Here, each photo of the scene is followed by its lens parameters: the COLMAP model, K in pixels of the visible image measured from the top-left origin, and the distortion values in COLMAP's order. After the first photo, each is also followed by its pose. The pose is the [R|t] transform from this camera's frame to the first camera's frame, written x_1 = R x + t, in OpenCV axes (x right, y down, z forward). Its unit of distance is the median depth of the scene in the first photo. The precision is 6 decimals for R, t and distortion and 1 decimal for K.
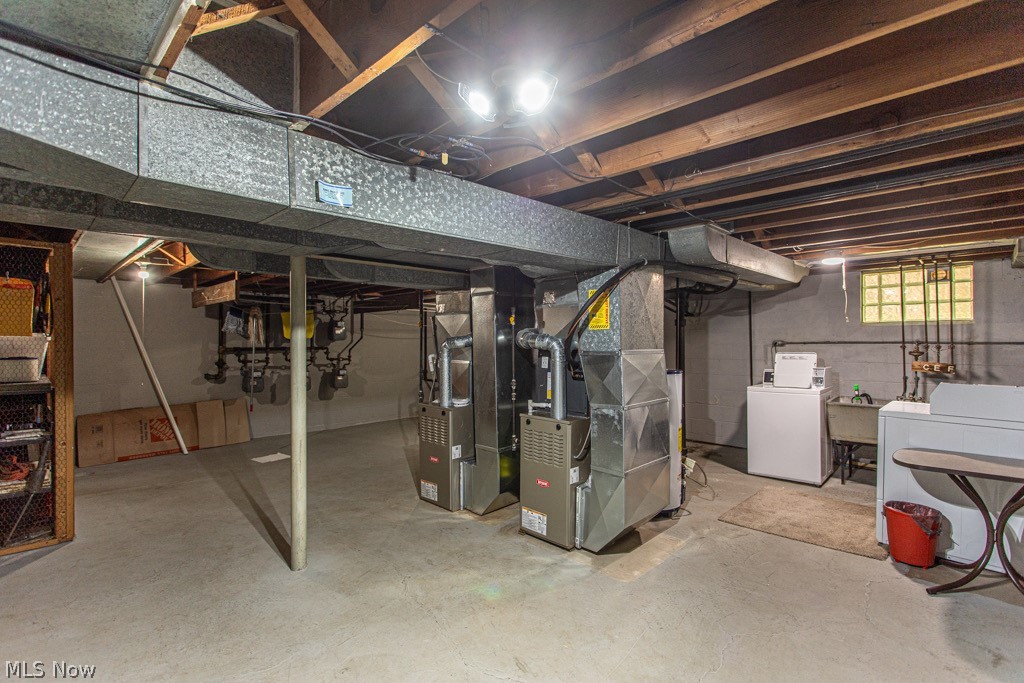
lens RADIAL K [[495.8, 0, 509.7], [0, 495.8, 338.2], [0, 0, 1]] dist [0.005631, -0.000478]
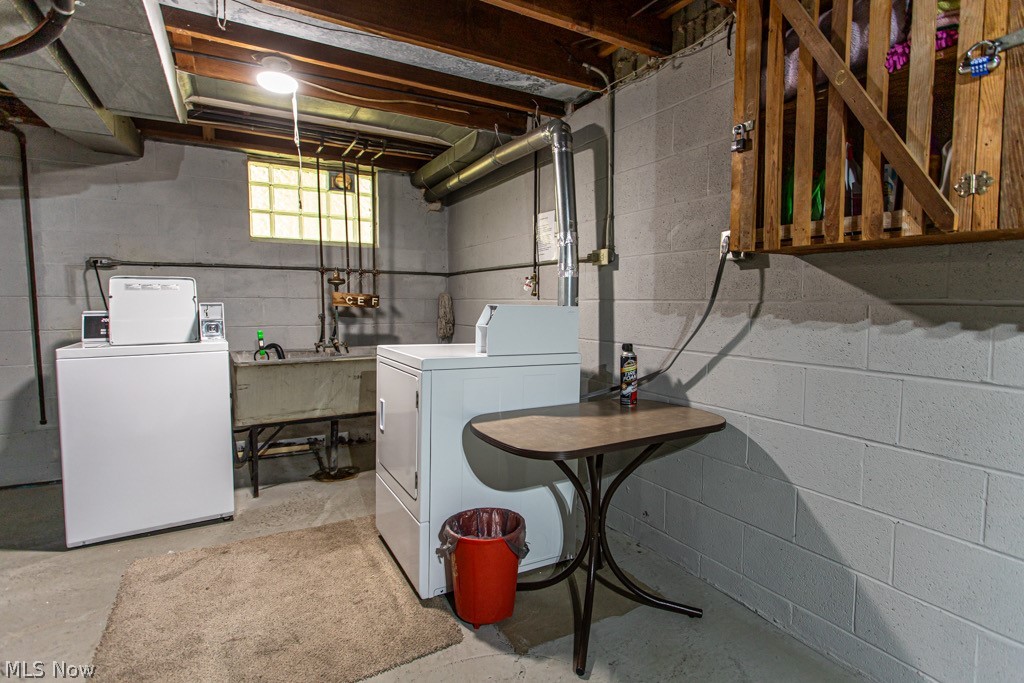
lens RADIAL K [[495.8, 0, 508.3], [0, 495.8, 335.1], [0, 0, 1]] dist [0.005631, -0.000478]
pose [[0.258231, -0.055249, 0.964502, 0.179180], [-0.009675, 0.998165, 0.059767, 0.059804], [-0.966035, -0.024765, 0.257223, 0.548700]]
